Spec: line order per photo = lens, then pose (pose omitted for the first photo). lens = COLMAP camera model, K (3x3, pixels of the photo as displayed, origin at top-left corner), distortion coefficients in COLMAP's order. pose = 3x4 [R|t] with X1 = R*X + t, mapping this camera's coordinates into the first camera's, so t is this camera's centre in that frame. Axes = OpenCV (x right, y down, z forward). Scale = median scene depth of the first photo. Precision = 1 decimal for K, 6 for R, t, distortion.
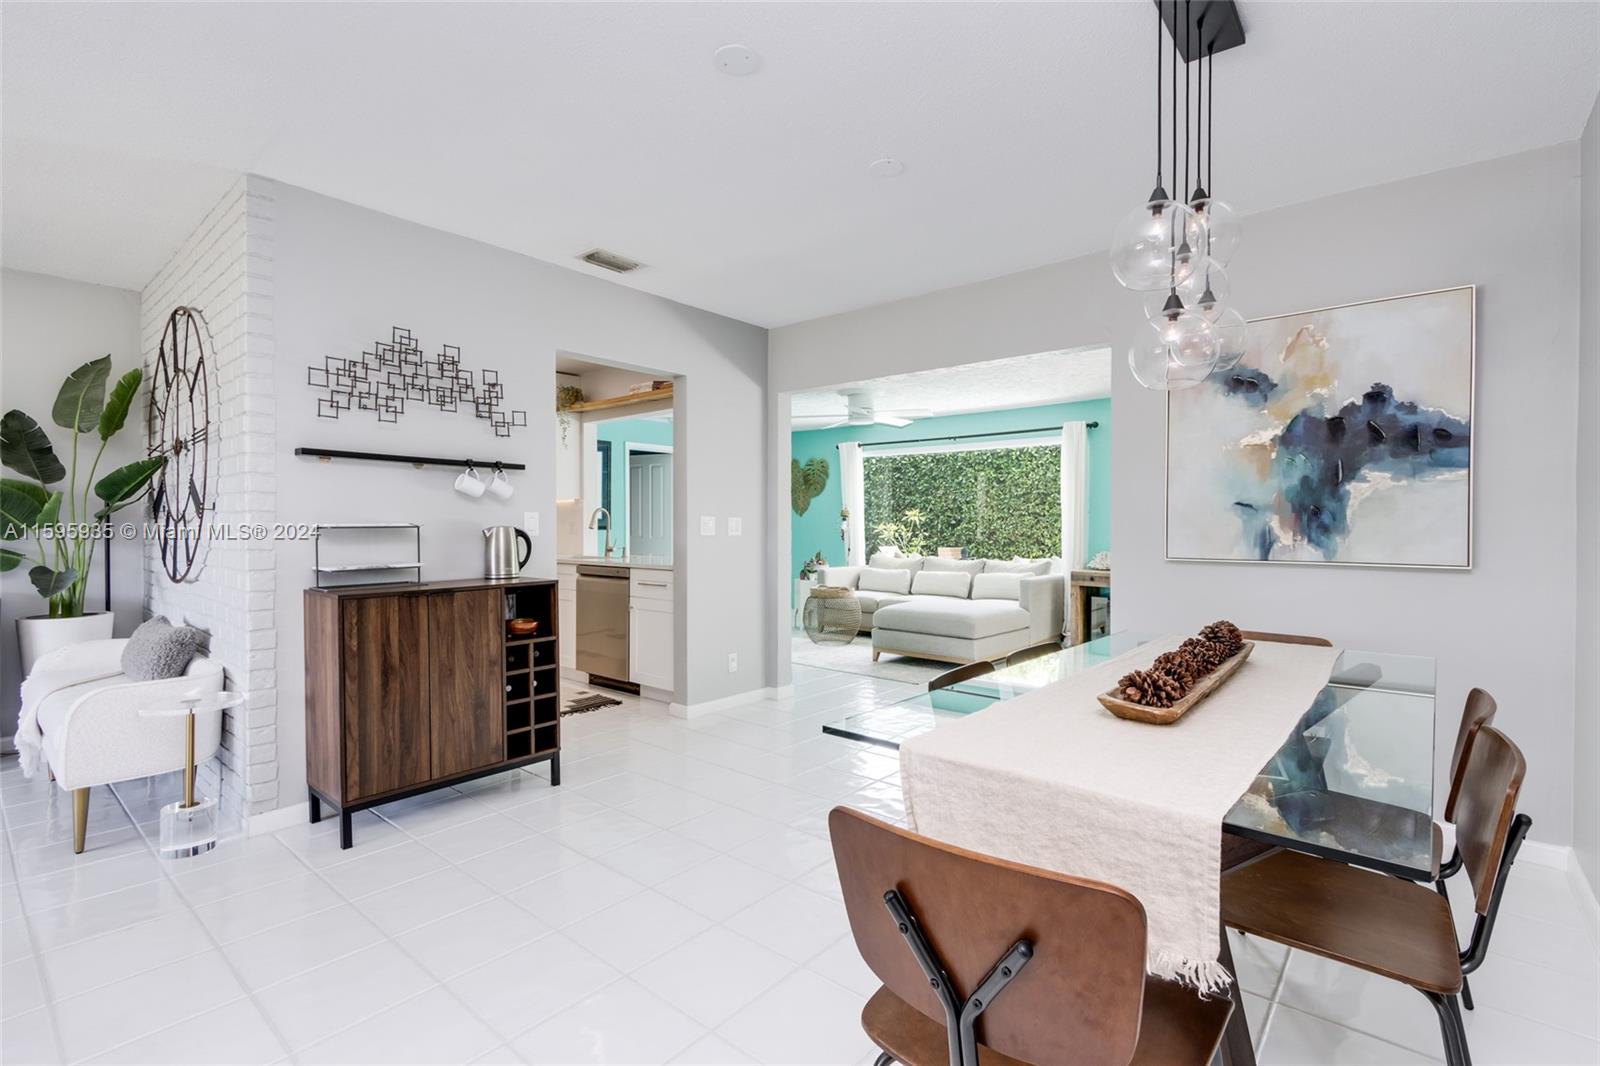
lens RADIAL K [[732.4, 0, 804.0], [0, 732.4, 530.2], [0, 0, 1]] dist [0.008607, -0.002955]
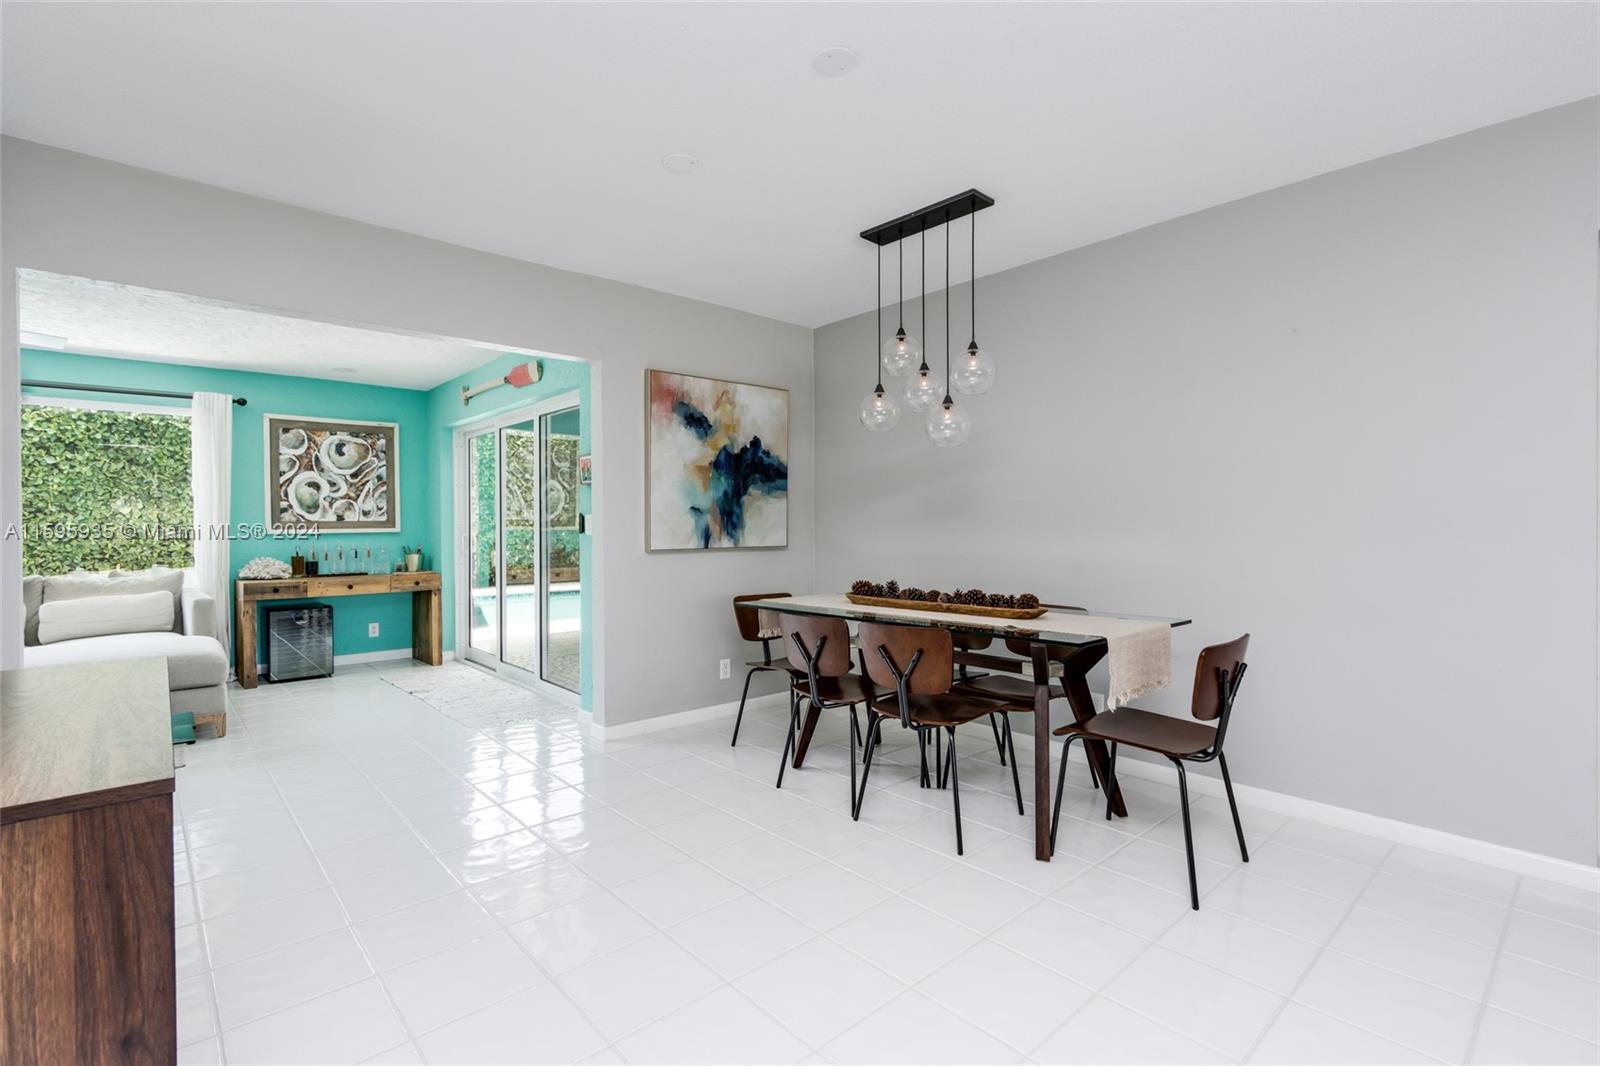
lens RADIAL K [[732.4, 0, 807.8], [0, 732.4, 529.2], [0, 0, 1]] dist [0.008607, -0.002955]
pose [[0.133045, -0.008711, 0.991072, -0.737359], [0.011054, 0.999912, 0.007305, -0.003909], [-0.991048, 0.009983, 0.133130, 0.609859]]
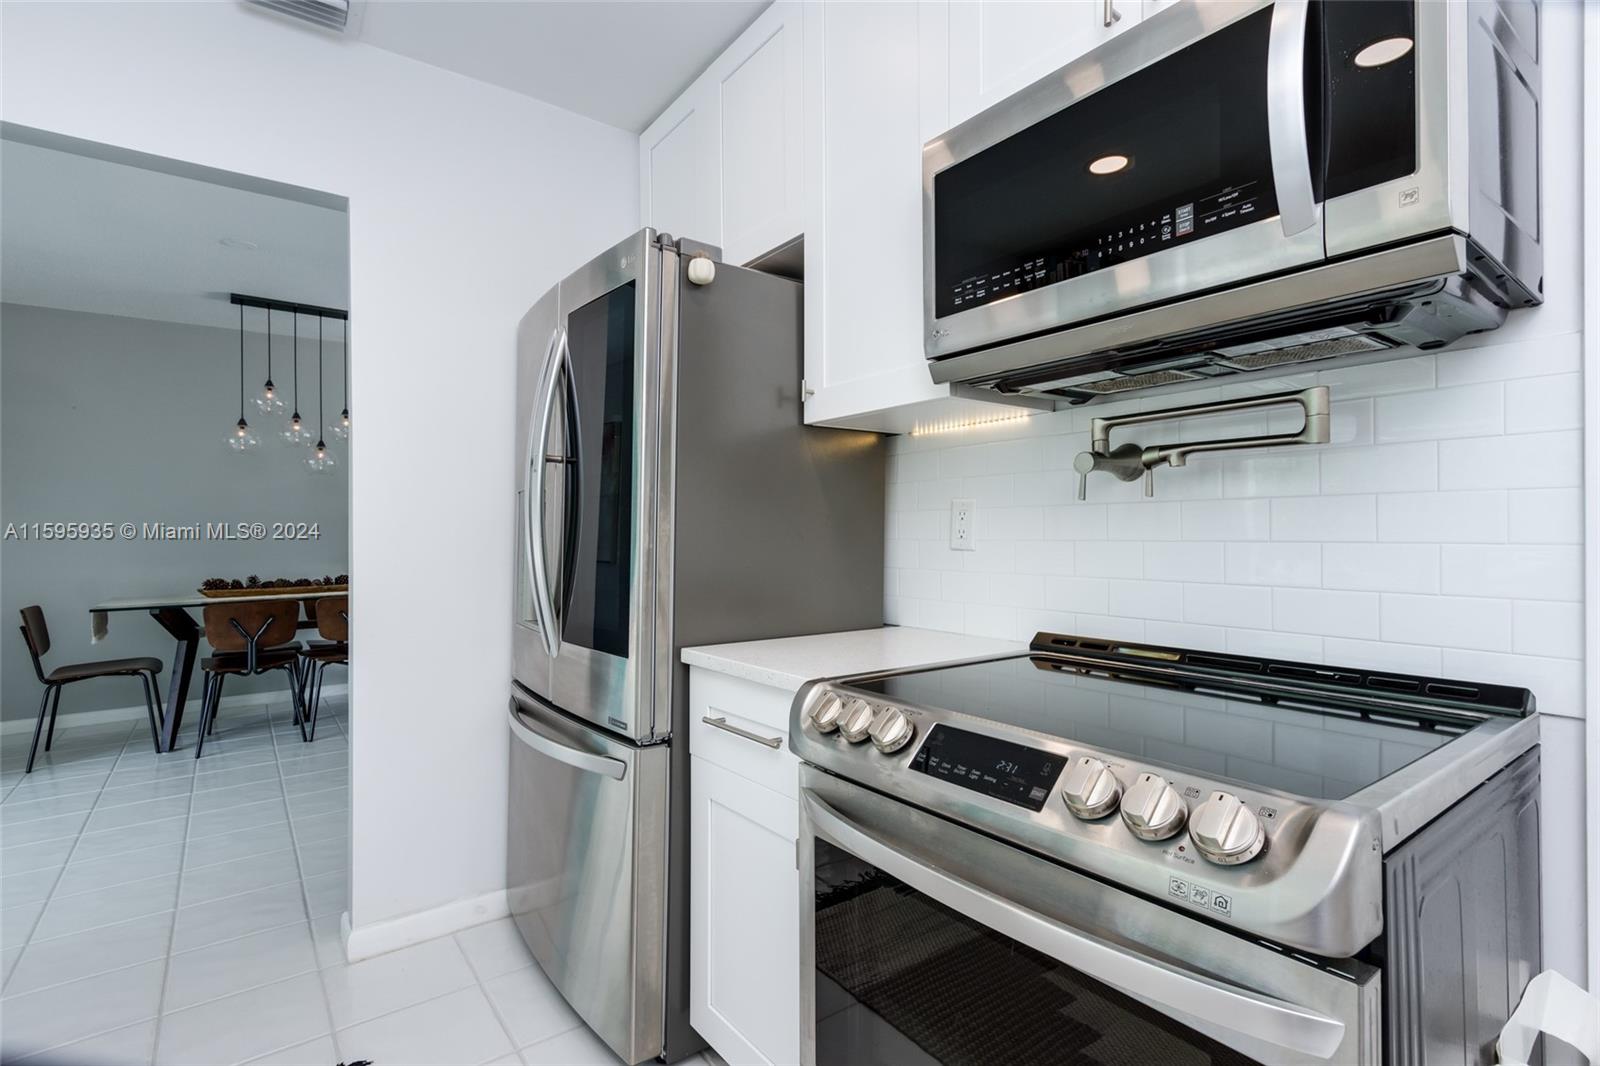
lens RADIAL K [[732.4, 0, 804.0], [0, 732.4, 525.2], [0, 0, 1]] dist [0.008607, -0.002955]
pose [[-0.978189, 0.003479, 0.207688, -0.932733], [0.003048, 0.999992, -0.002397, -0.006388], [-0.207695, -0.001712, -0.978192, 1.726432]]
